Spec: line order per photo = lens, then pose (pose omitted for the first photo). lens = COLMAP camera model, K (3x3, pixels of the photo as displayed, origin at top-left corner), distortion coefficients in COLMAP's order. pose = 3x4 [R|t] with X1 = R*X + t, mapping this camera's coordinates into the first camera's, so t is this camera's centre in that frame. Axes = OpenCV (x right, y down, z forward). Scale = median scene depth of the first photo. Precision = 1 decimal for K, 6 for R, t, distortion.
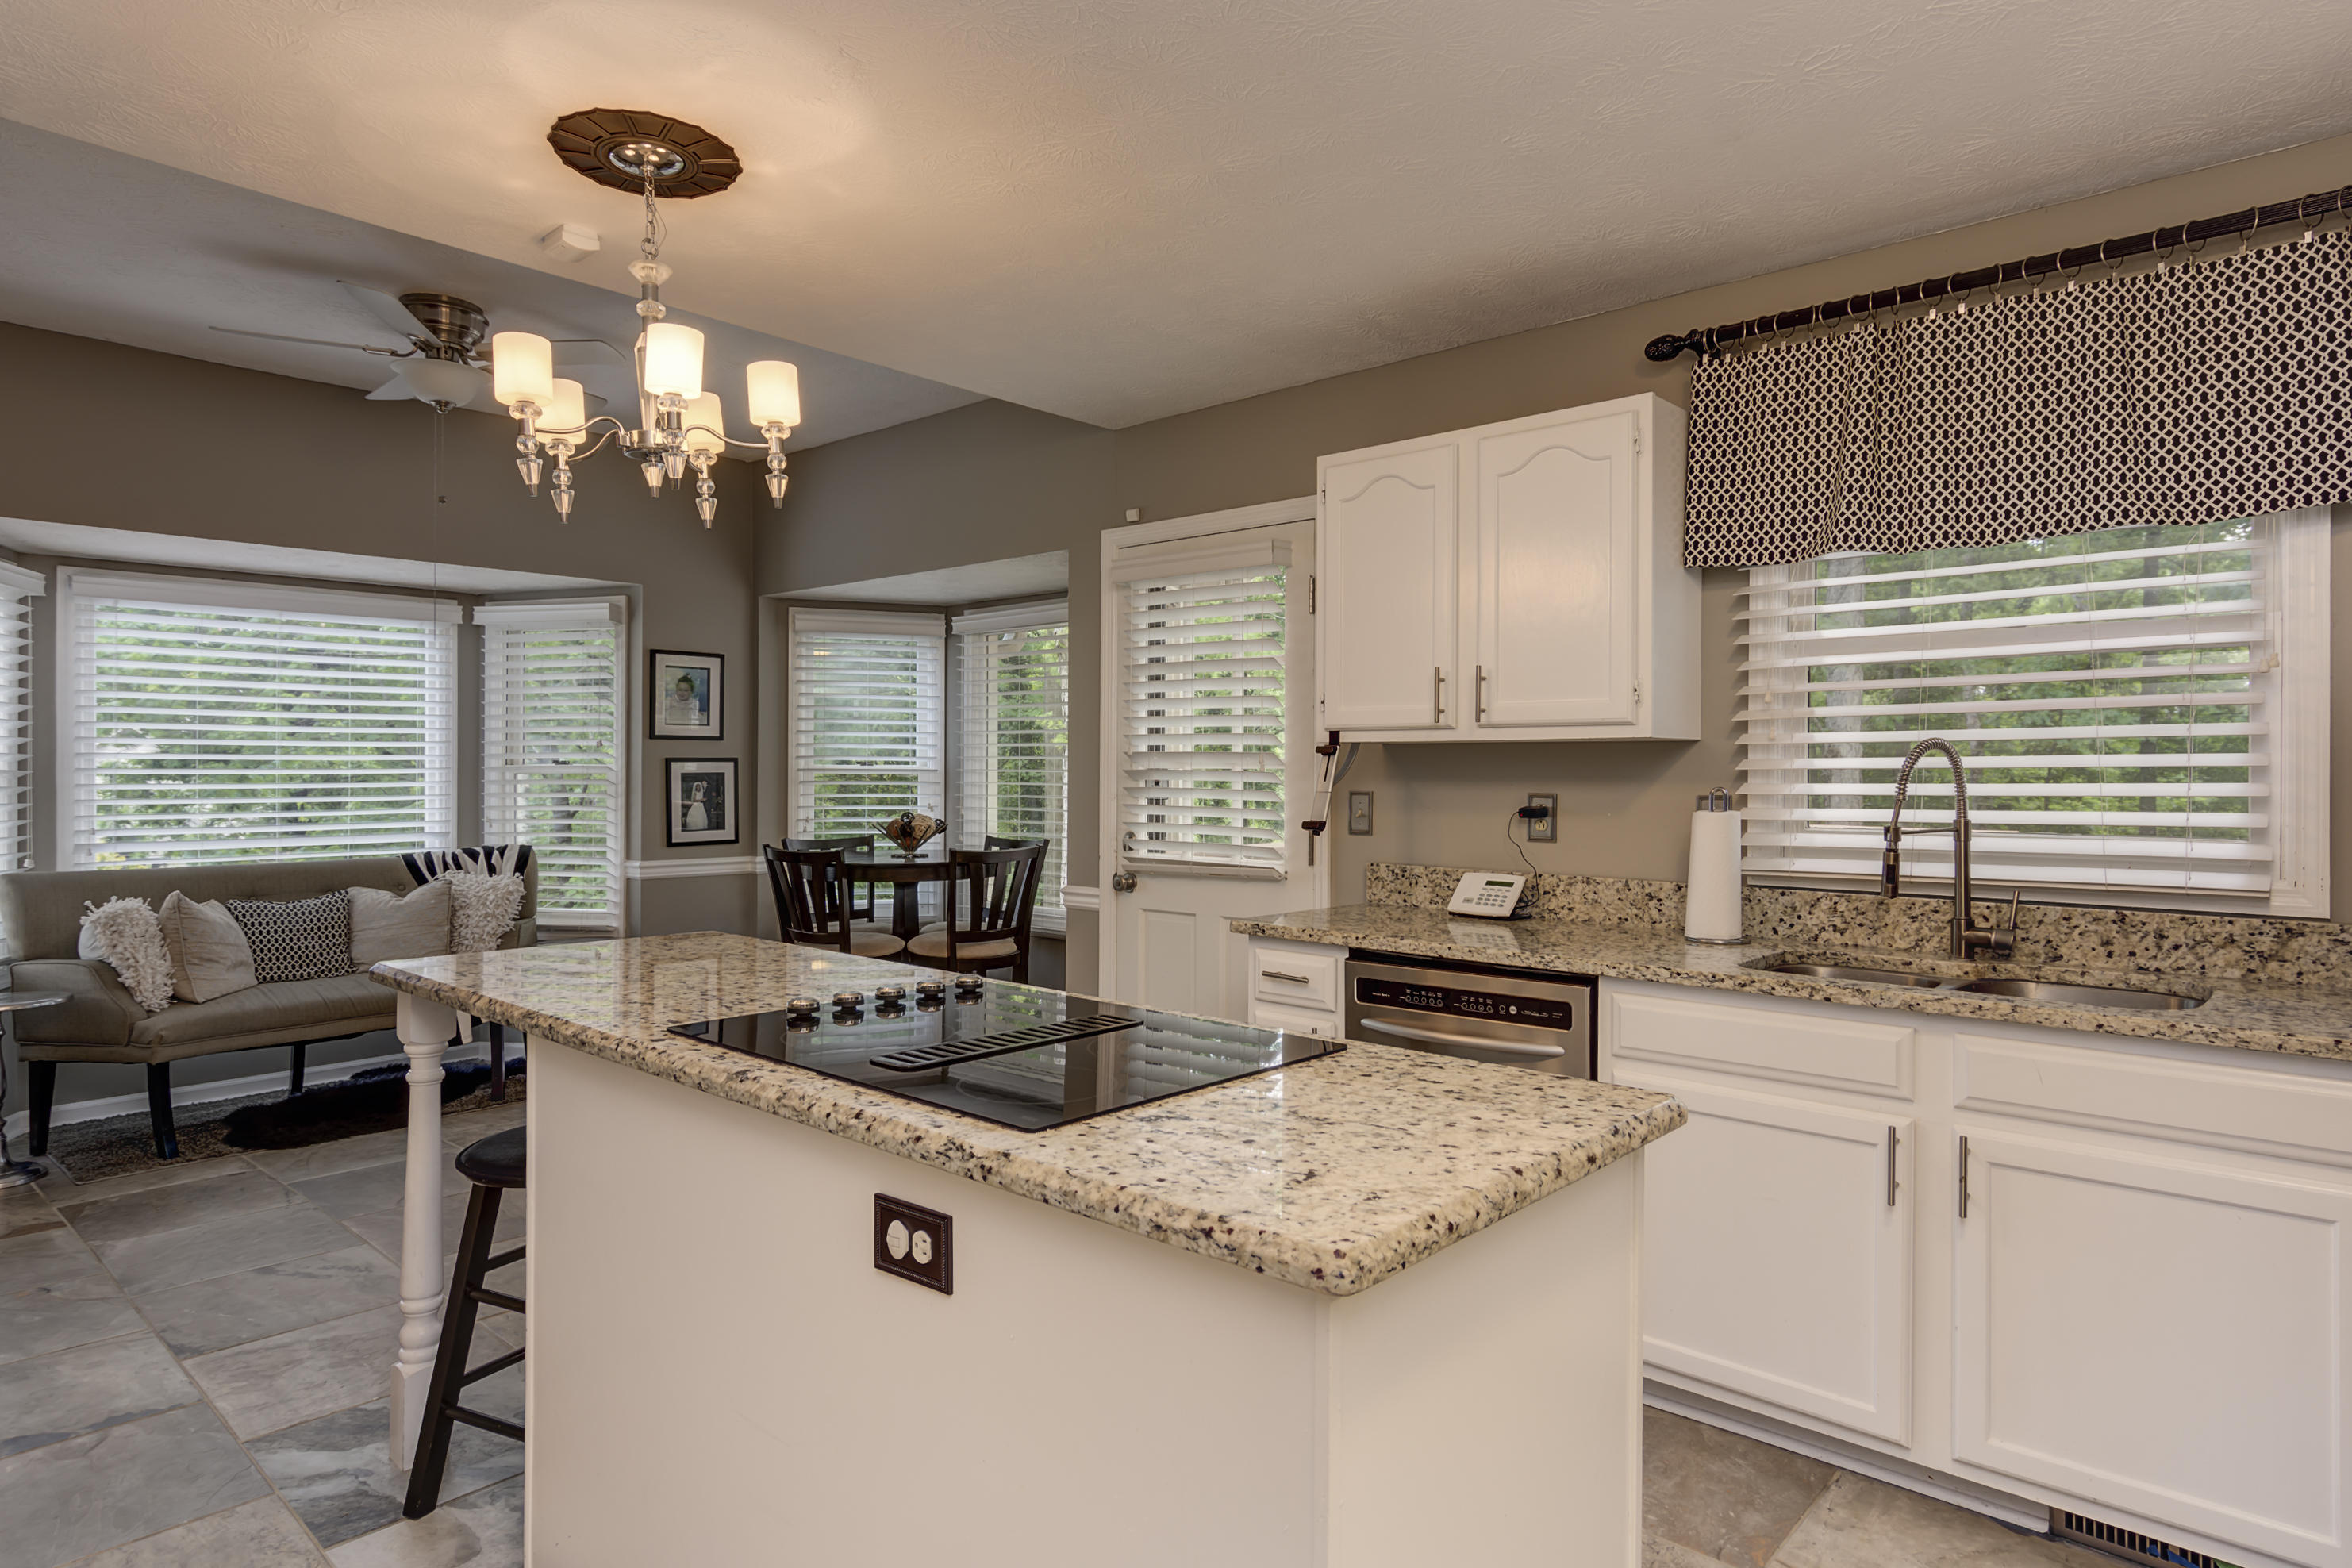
lens RADIAL K [[1310.0, 0, 1223.3], [0, 1310.0, 793.3], [0, 0, 1]] dist [0.001355, 0.000337]
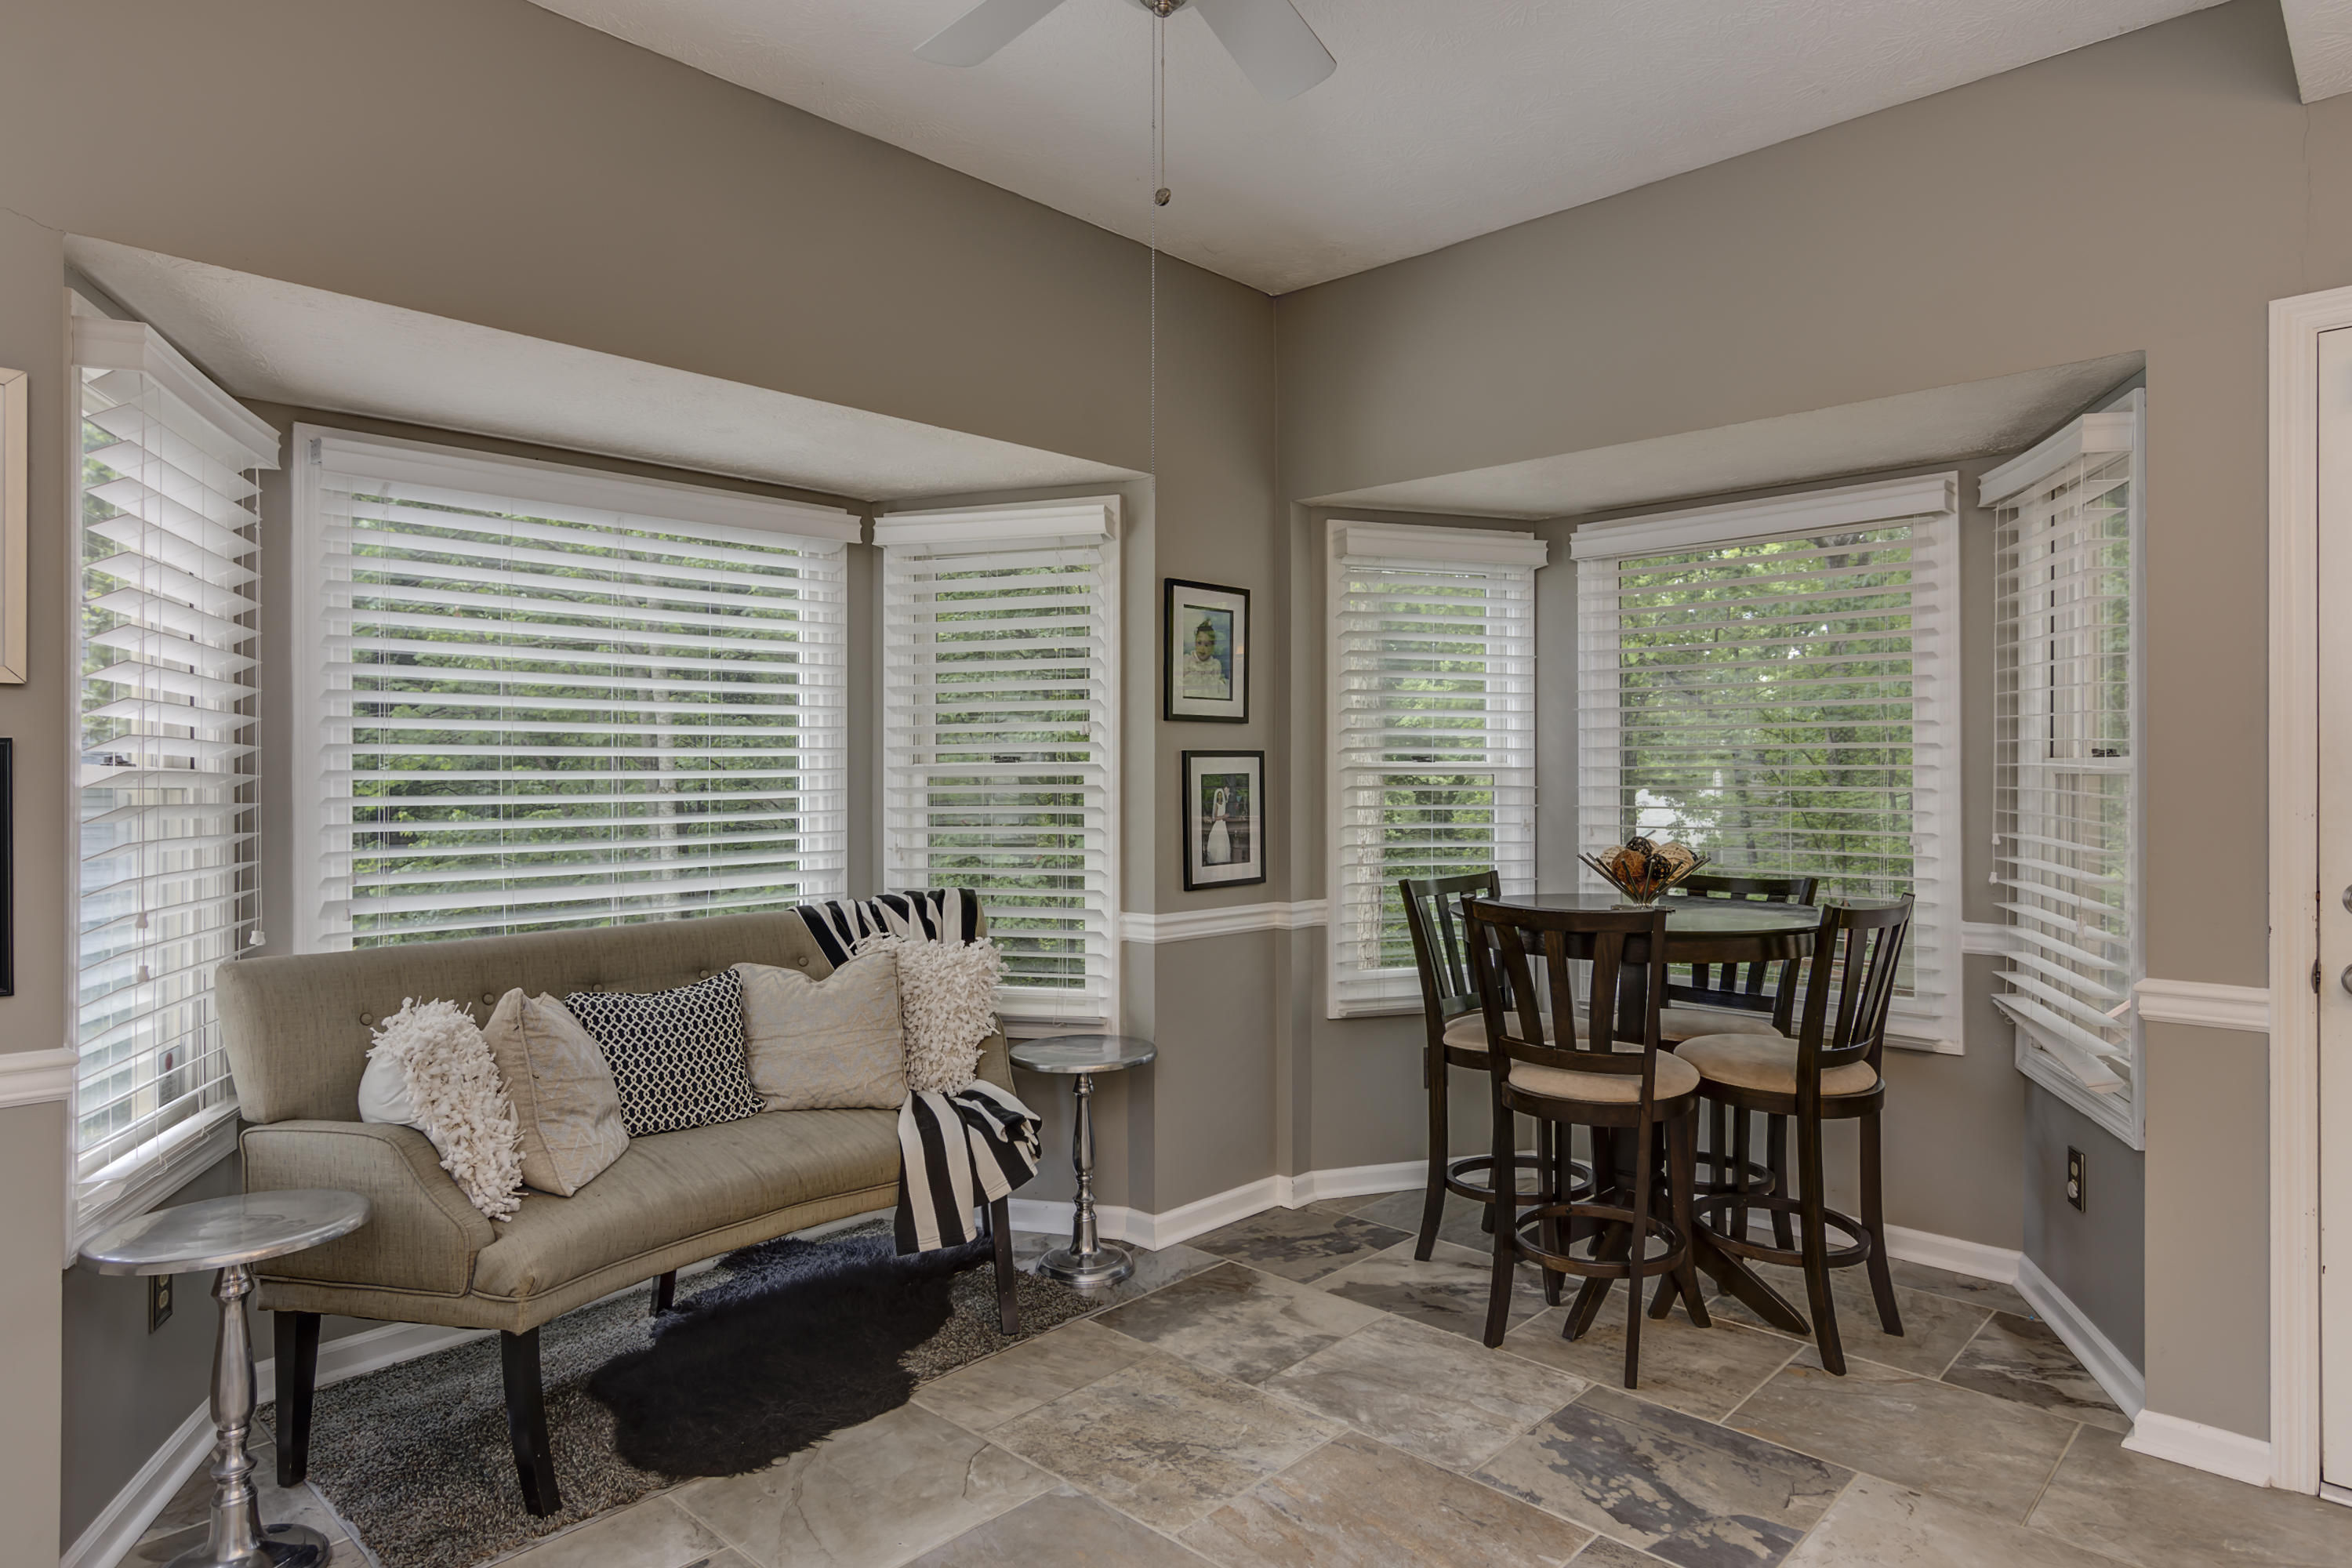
lens RADIAL K [[1310.0, 0, 1185.5], [0, 1310.0, 780.6], [0, 0, 1]] dist [0.001355, 0.000337]
pose [[0.999489, -0.002768, -0.031837, -0.413187], [0.002486, 0.999957, -0.008888, -0.007006], [0.031860, 0.008805, 0.999454, 0.375484]]
